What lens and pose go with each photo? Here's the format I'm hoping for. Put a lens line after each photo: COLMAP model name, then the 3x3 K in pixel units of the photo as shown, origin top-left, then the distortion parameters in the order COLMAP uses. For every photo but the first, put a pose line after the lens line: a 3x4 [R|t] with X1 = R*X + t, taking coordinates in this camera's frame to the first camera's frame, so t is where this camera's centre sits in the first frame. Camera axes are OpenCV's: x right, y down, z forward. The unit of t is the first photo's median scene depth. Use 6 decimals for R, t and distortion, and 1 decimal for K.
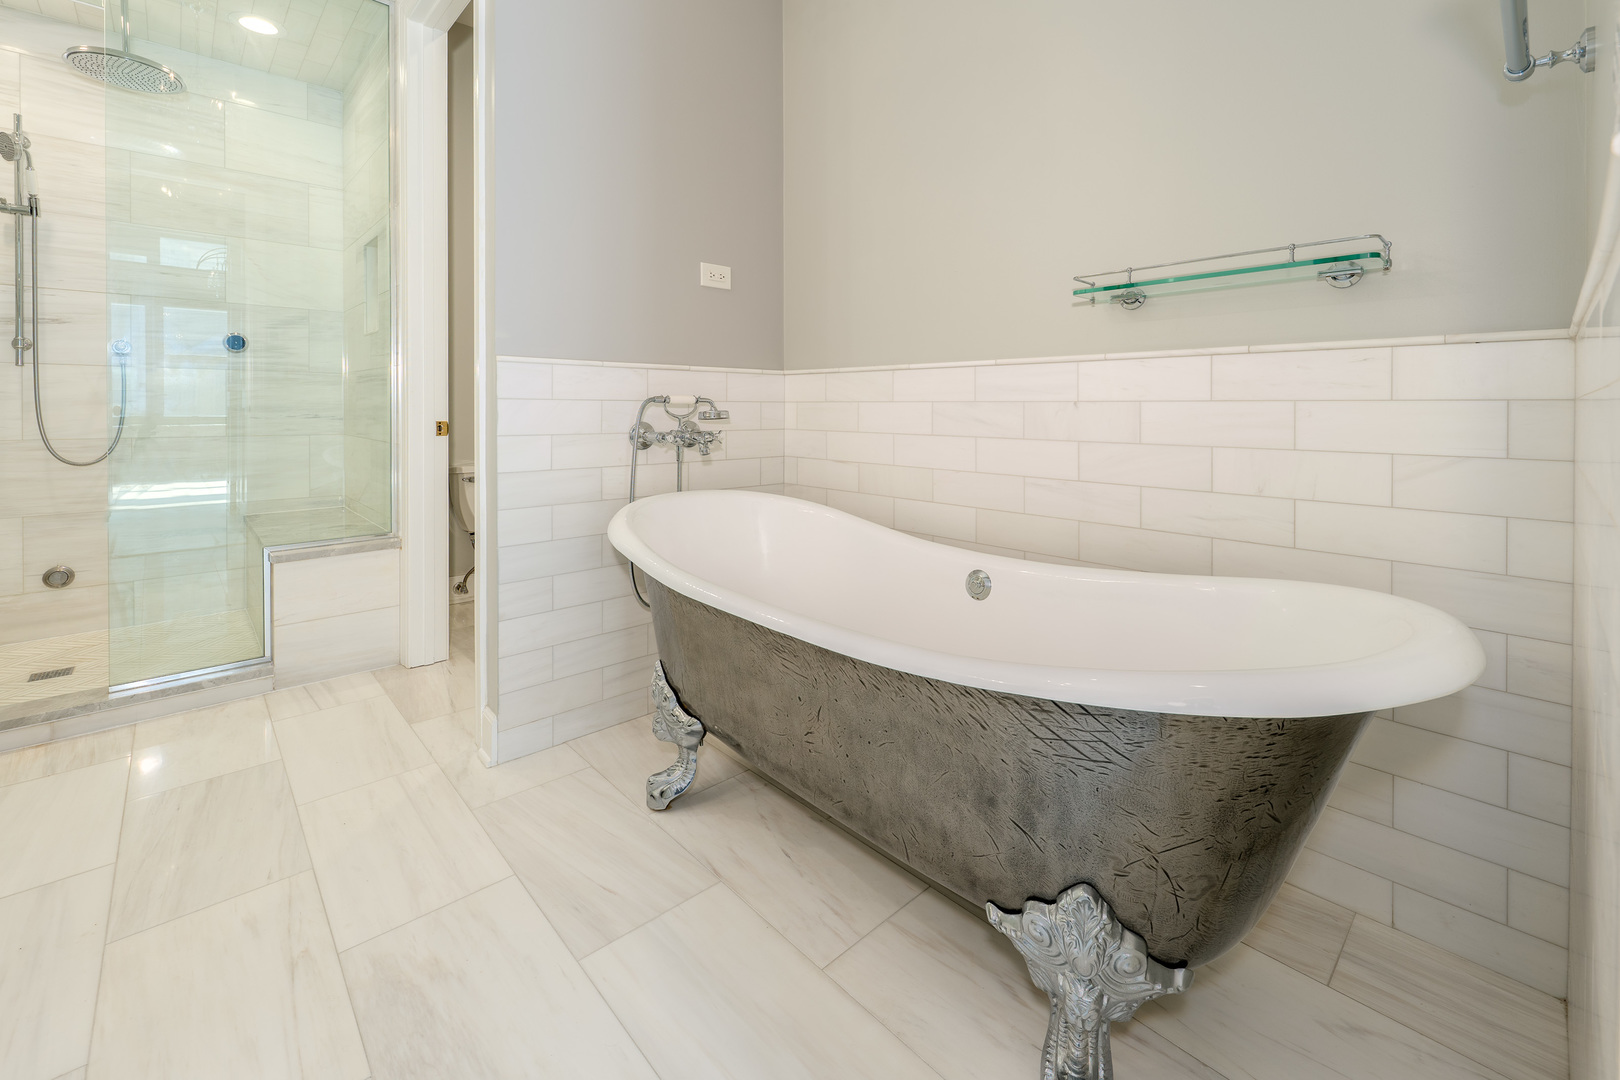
lens RADIAL K [[681.5, 0, 810.8], [0, 681.5, 413.6], [0, 0, 1]] dist [0.001966, -0.000067]
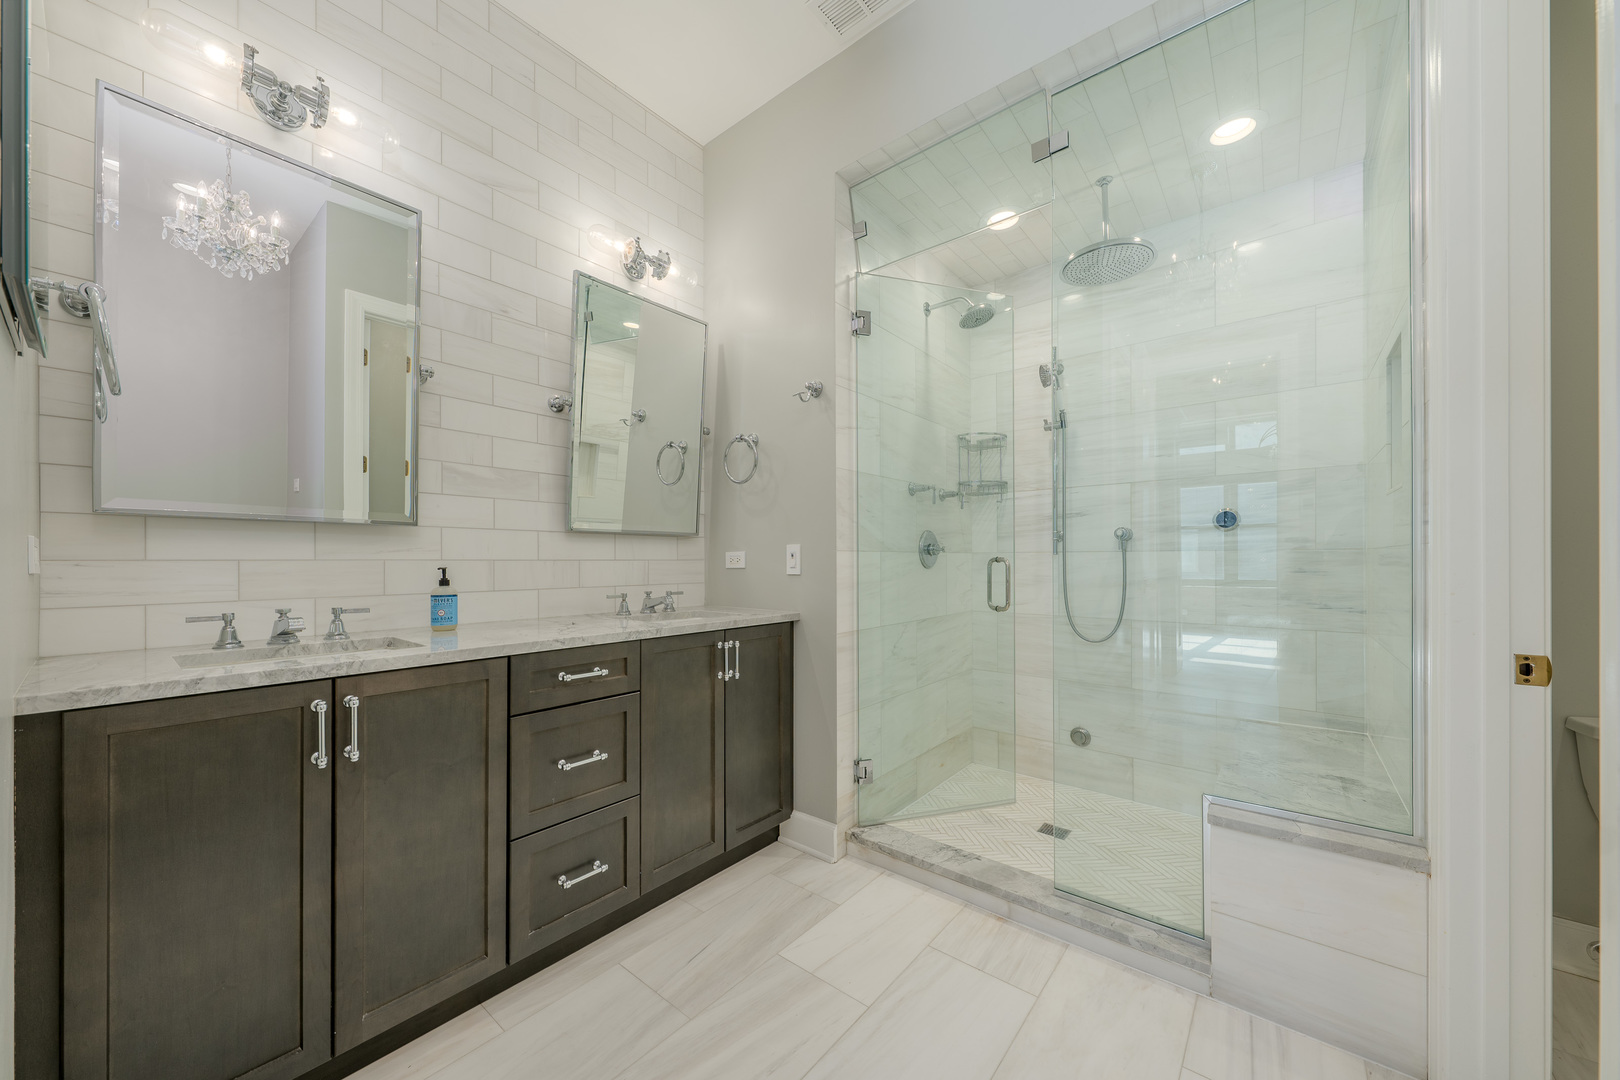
lens RADIAL K [[586.4, 0, 800.1], [0, 586.4, 562.4], [0, 0, 1]] dist [0.002898, -0.001592]
pose [[0.130586, -0.002805, -0.991433, -0.187740], [-0.009335, 0.999948, -0.004059, -0.047328], [0.991393, 0.009785, 0.130553, 0.413260]]
